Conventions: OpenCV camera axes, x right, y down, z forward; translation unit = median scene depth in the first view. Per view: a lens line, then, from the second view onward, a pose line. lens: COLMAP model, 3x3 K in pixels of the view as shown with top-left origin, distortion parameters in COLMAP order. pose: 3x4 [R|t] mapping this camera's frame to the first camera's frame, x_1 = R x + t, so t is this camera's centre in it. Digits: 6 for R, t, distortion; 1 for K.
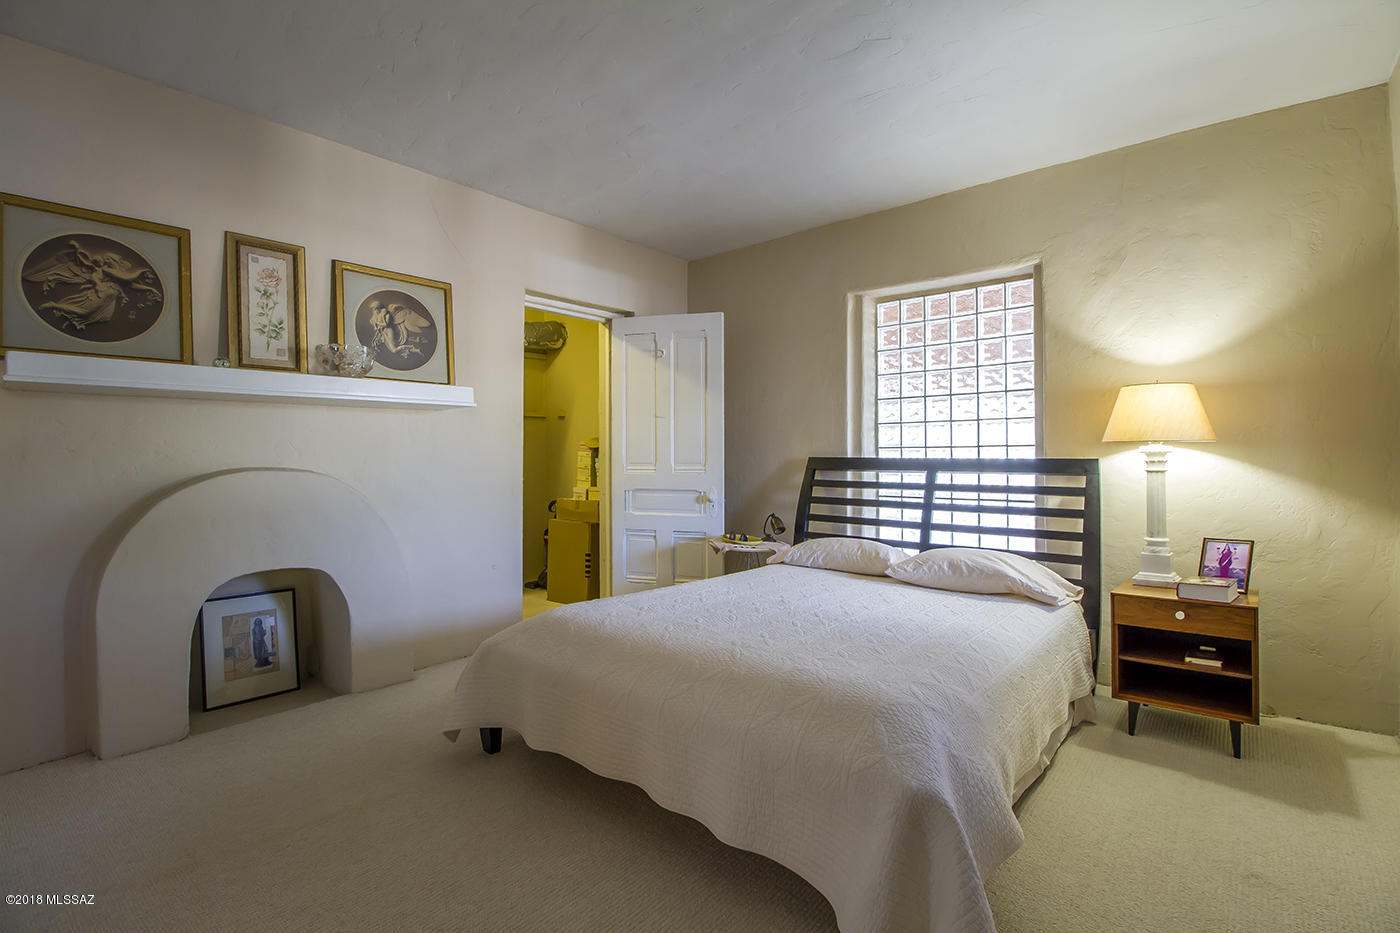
lens RADIAL K [[638.2, 0, 708.9], [0, 638.2, 452.7], [0, 0, 1]] dist [-0.002086, -0.001765]
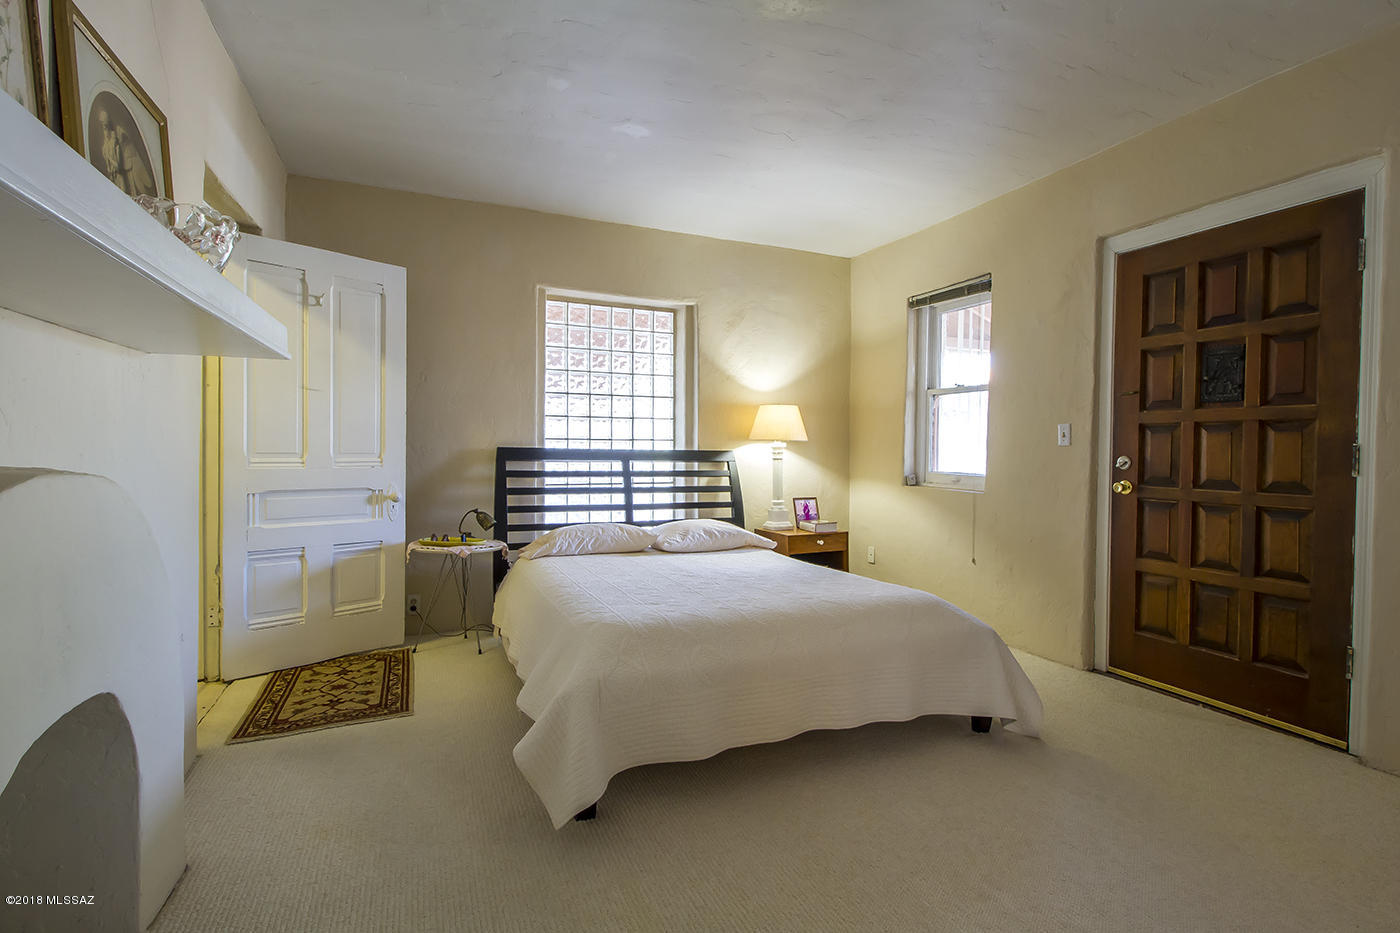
lens RADIAL K [[638.2, 0, 706.4], [0, 638.2, 460.9], [0, 0, 1]] dist [-0.002086, -0.001765]
pose [[0.449692, -0.014546, 0.893065, -0.619027], [-0.020170, 0.999447, 0.026435, -0.004035], [-0.892956, -0.029901, 0.449150, 0.329566]]
